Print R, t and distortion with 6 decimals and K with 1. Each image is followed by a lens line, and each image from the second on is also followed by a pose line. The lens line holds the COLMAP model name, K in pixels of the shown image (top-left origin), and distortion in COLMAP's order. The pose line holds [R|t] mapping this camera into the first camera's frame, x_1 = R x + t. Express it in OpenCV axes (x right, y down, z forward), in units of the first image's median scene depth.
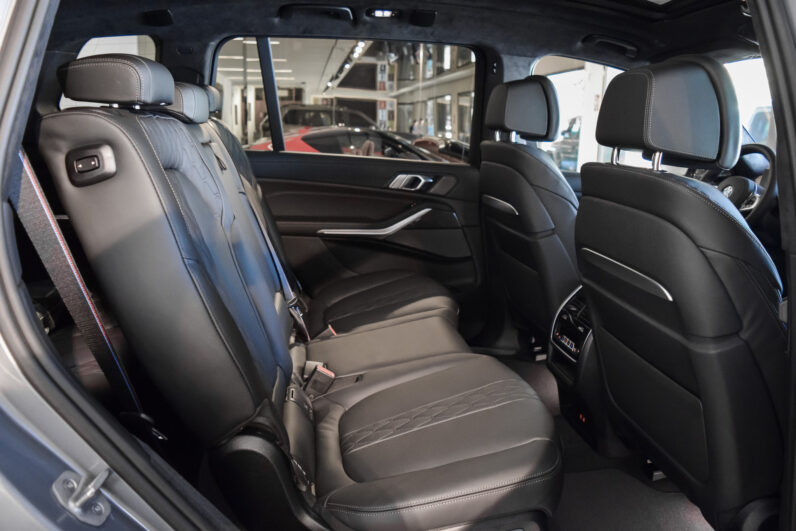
lens RADIAL K [[625.2, 0, 398.0], [0, 625.2, 265.5], [0, 0, 1]] dist [-0.088110, 0.010592]
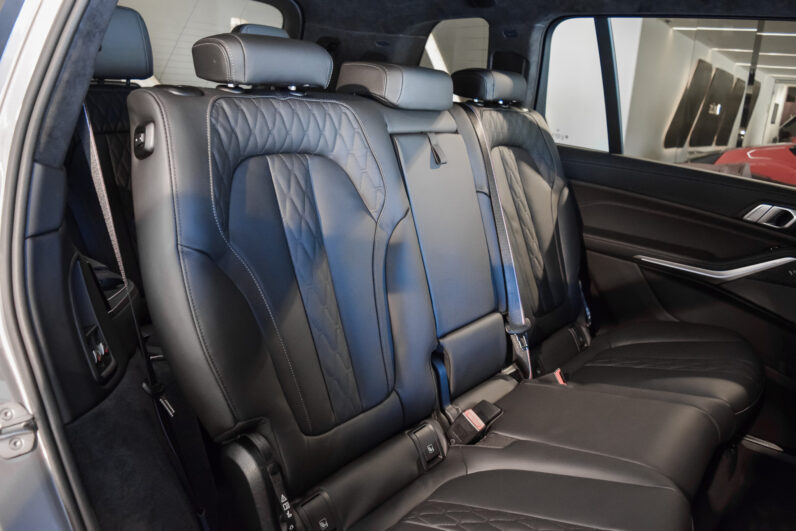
lens RADIAL K [[625.2, 0, 398.0], [0, 625.2, 265.5], [0, 0, 1]] dist [-0.088110, 0.010592]
pose [[0.694155, 0.219651, -0.685495, 0.212729], [-0.211544, 0.972503, 0.097399, -0.055371], [0.688040, 0.077402, 0.721533, 0.204371]]
